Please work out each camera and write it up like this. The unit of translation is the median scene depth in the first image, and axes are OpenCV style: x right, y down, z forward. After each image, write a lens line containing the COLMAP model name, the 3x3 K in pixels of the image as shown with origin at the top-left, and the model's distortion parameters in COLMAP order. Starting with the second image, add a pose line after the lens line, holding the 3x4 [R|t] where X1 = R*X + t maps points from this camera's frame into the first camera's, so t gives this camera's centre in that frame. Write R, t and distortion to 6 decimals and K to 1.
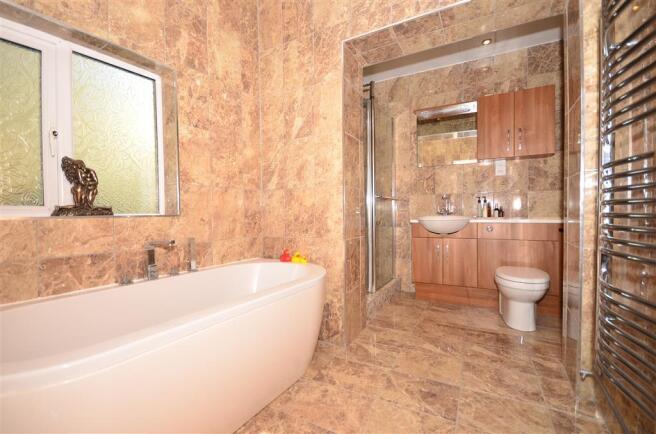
lens RADIAL K [[286.9, 0, 328.0], [0, 286.9, 217.0], [0, 0, 1]] dist [-0.001362, -0.000189]
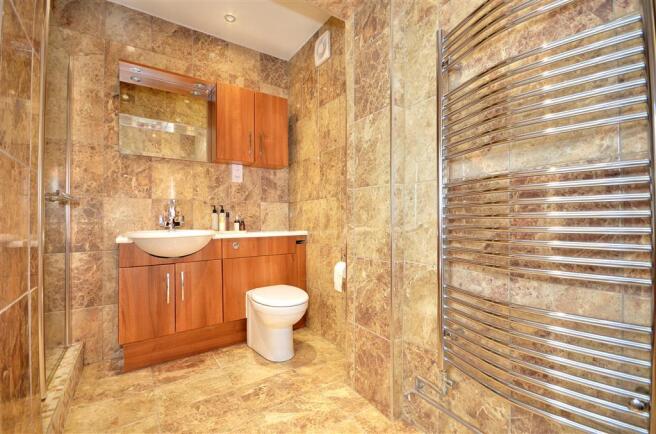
lens RADIAL K [[286.9, 0, 328.0], [0, 286.9, 217.0], [0, 0, 1]] dist [-0.001362, -0.000189]
pose [[0.457568, 0.018816, 0.888975, -0.036888], [0.019285, 0.999331, -0.031078, -0.007954], [-0.888965, 0.031365, 0.456899, 0.375261]]
